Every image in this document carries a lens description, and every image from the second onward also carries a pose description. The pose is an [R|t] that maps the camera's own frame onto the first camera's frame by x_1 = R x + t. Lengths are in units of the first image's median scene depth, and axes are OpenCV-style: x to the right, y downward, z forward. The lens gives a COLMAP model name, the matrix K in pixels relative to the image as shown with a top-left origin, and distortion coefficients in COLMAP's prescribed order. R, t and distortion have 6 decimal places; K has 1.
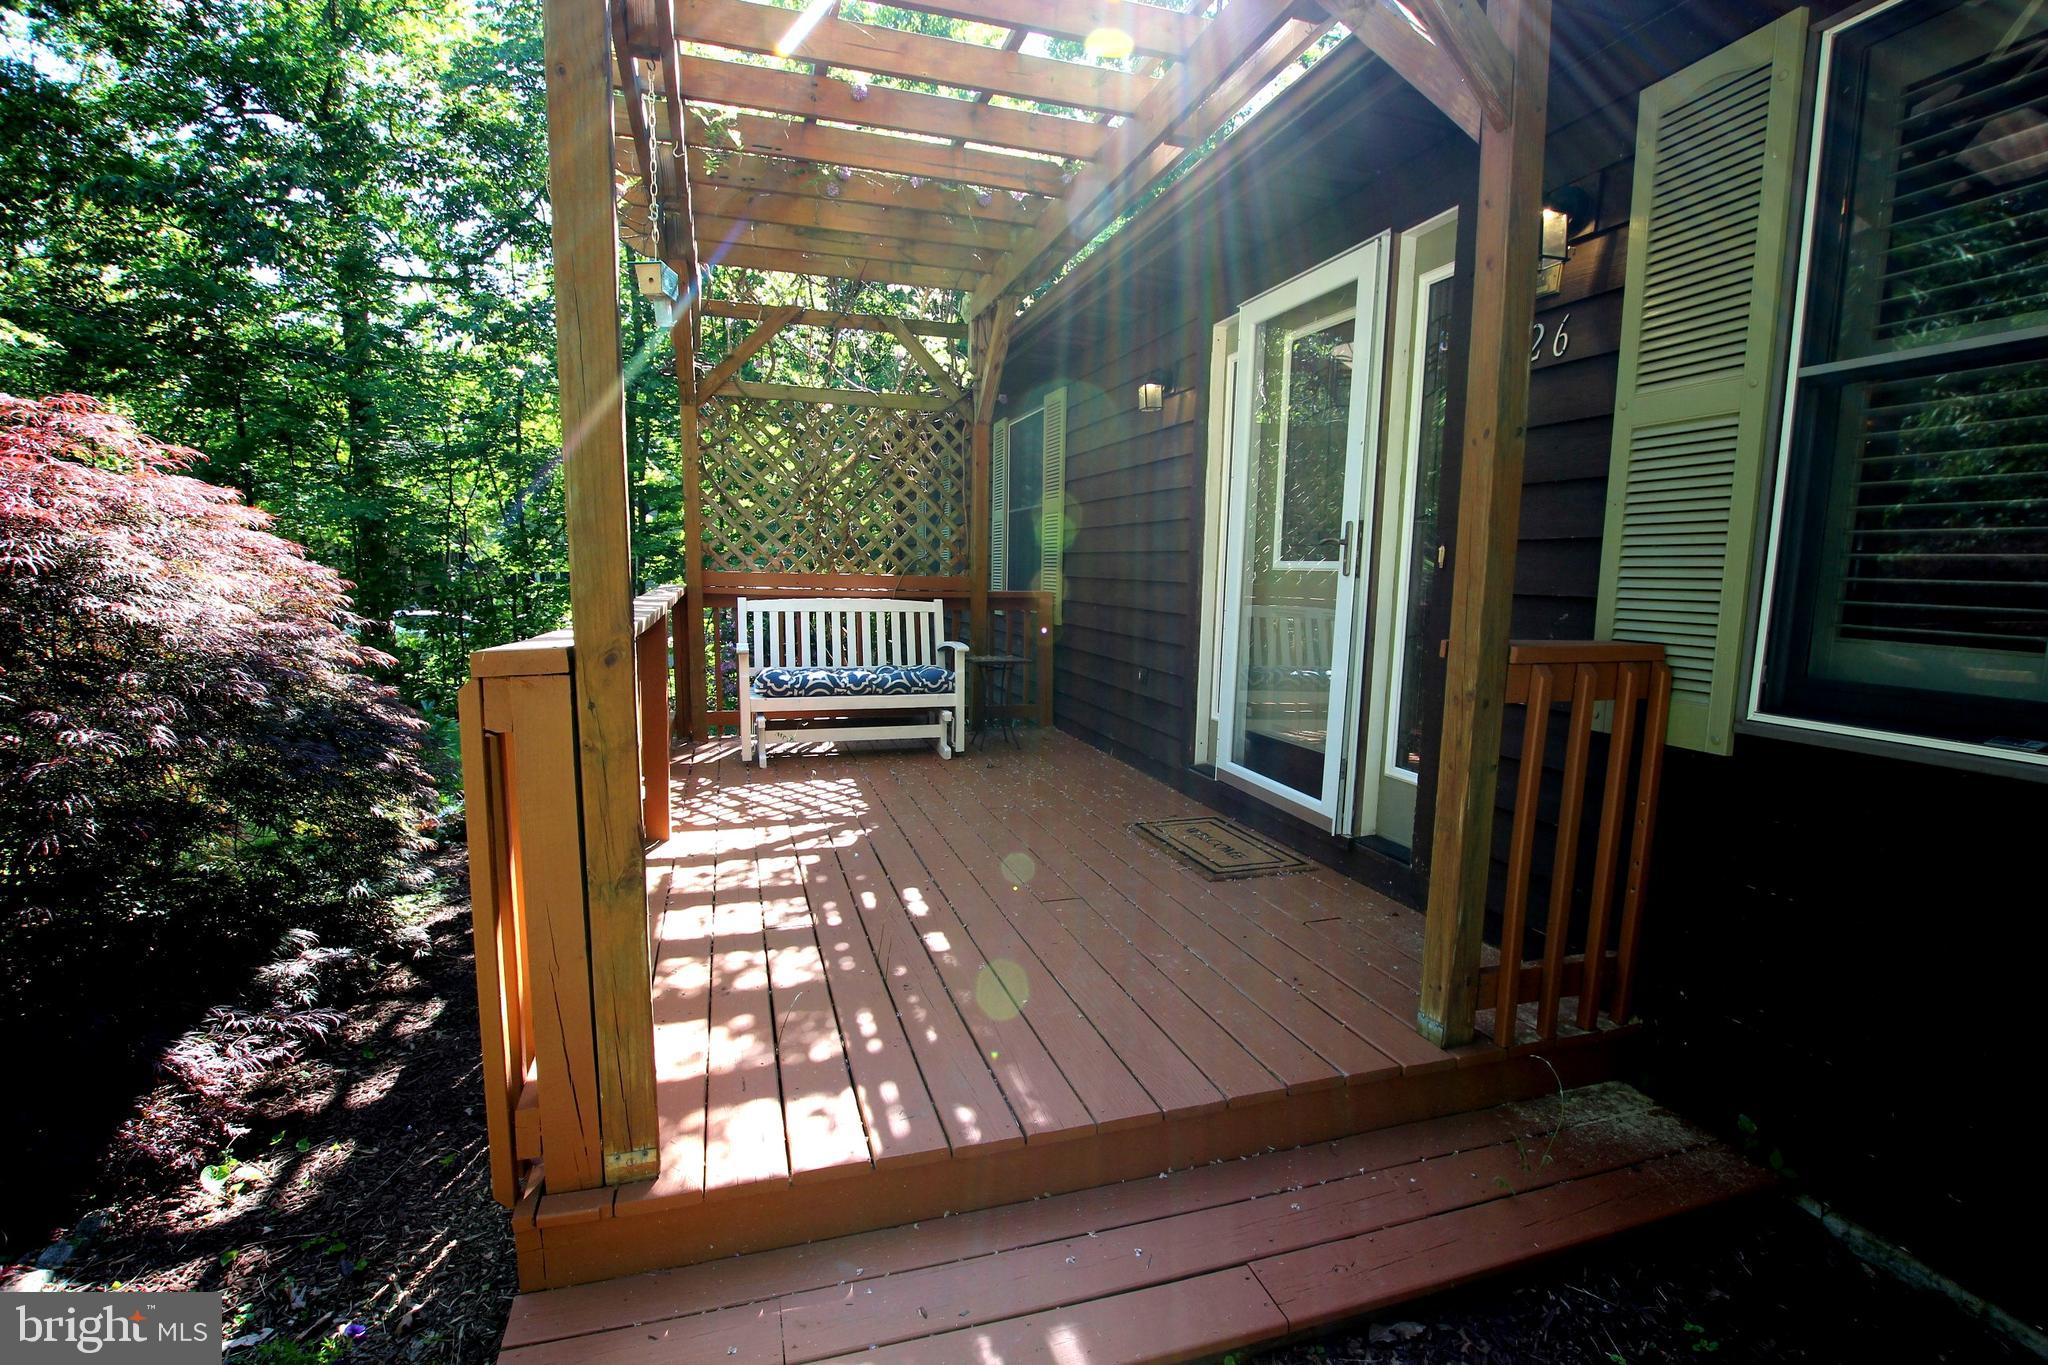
lens RADIAL K [[940.6, 0, 1024.0], [0, 940.6, 731.4], [0, 0, 1]] dist [-0.030899, 0.000270]
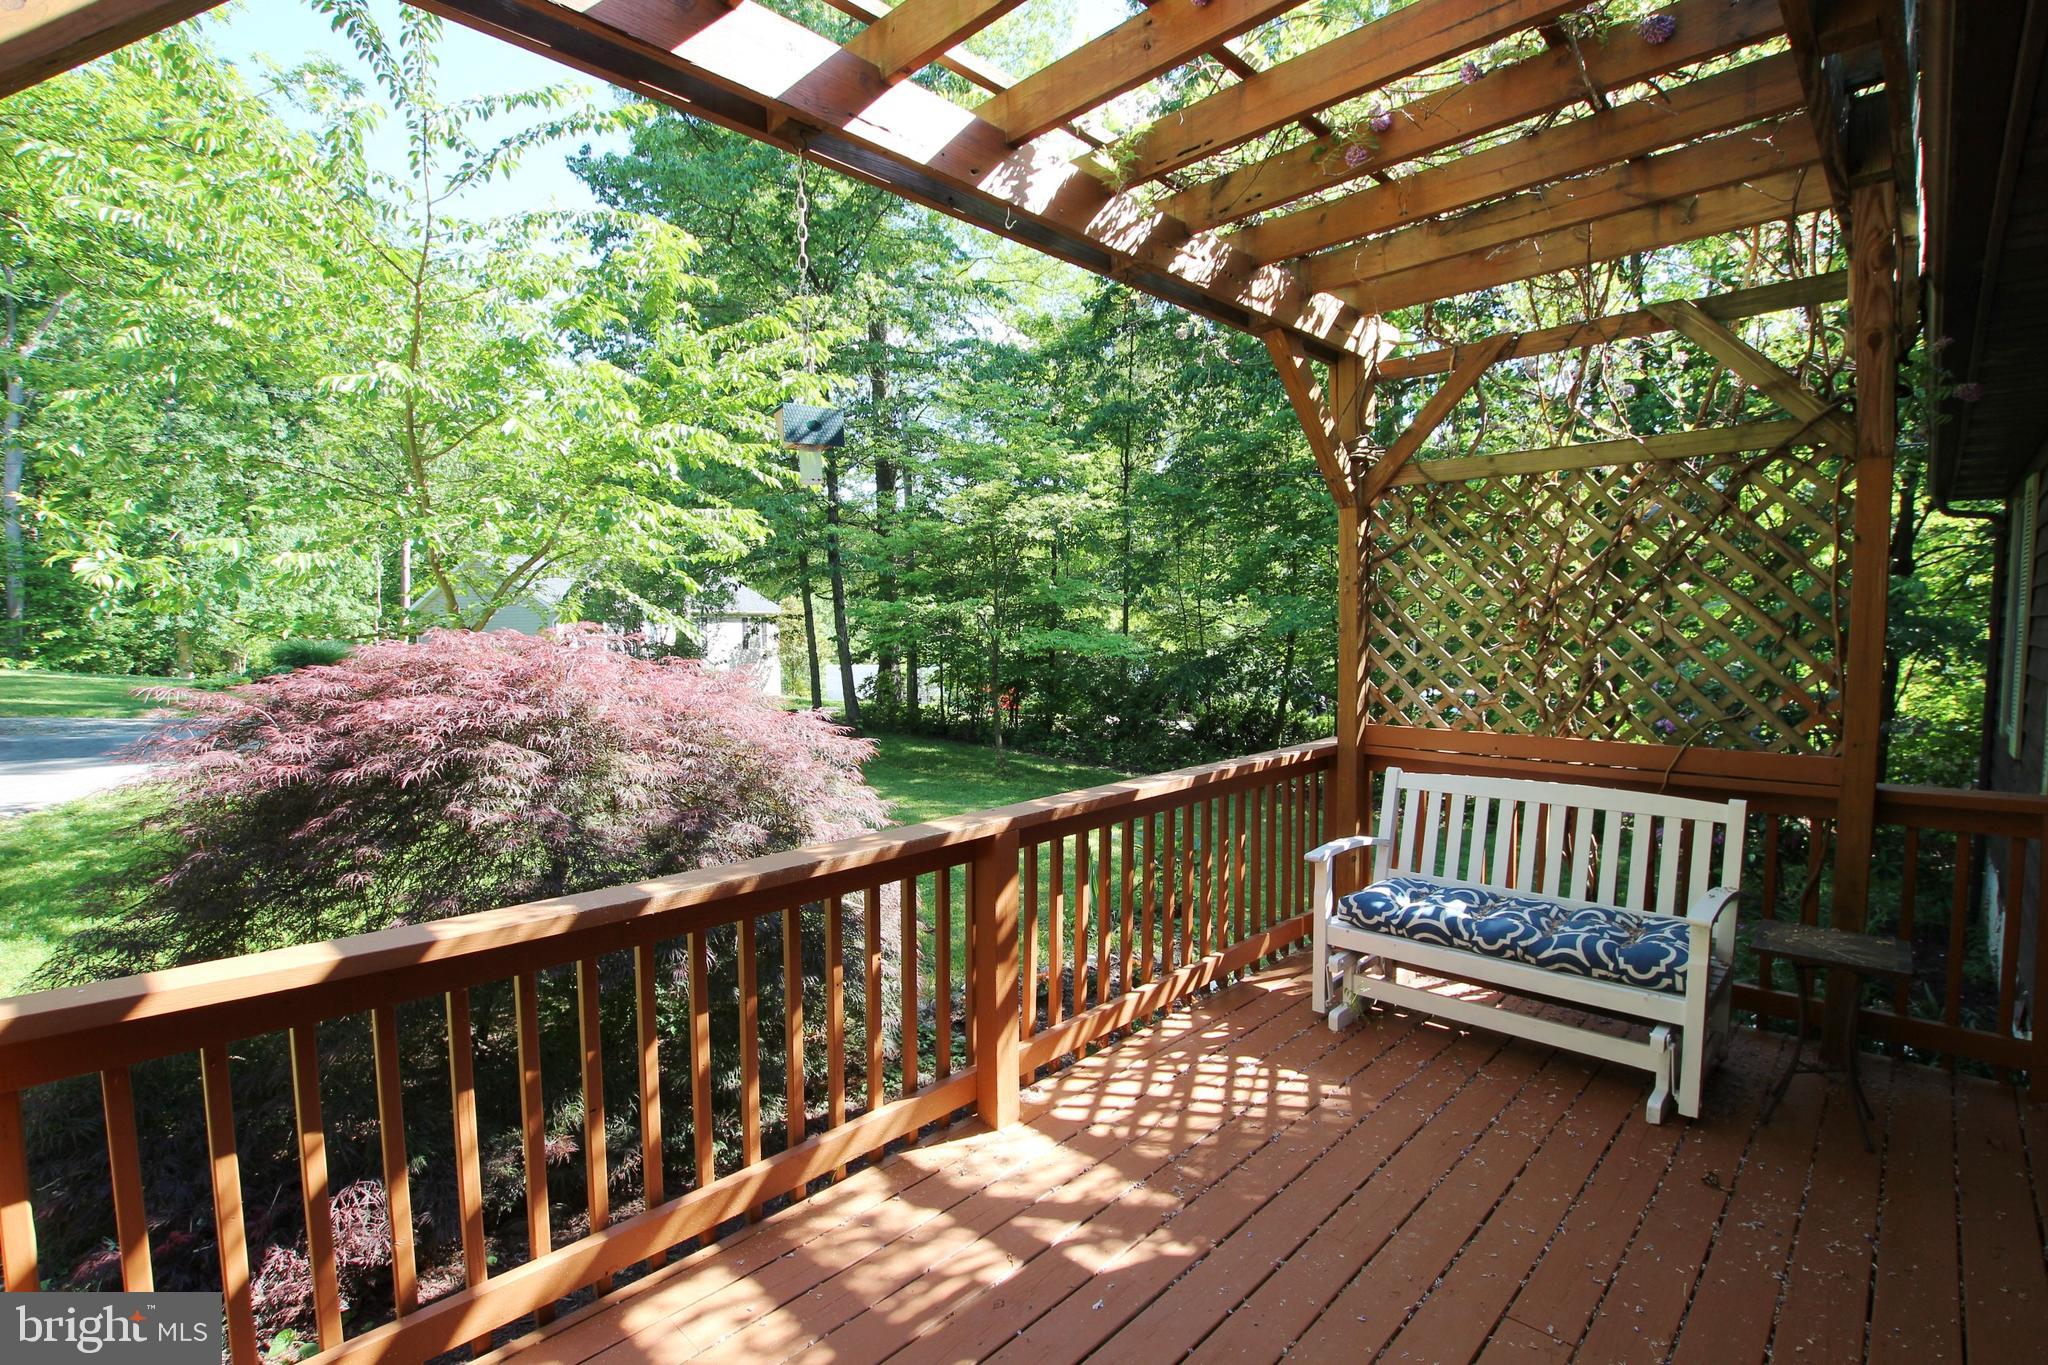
lens RADIAL K [[940.6, 0, 1024.0], [0, 940.6, 731.4], [0, 0, 1]] dist [-0.030899, 0.000270]
pose [[0.473294, 0.060958, -0.878793, 0.198228], [-0.128979, 0.991647, -0.000678, -0.145782], [0.871411, 0.113666, 0.477203, 0.457501]]
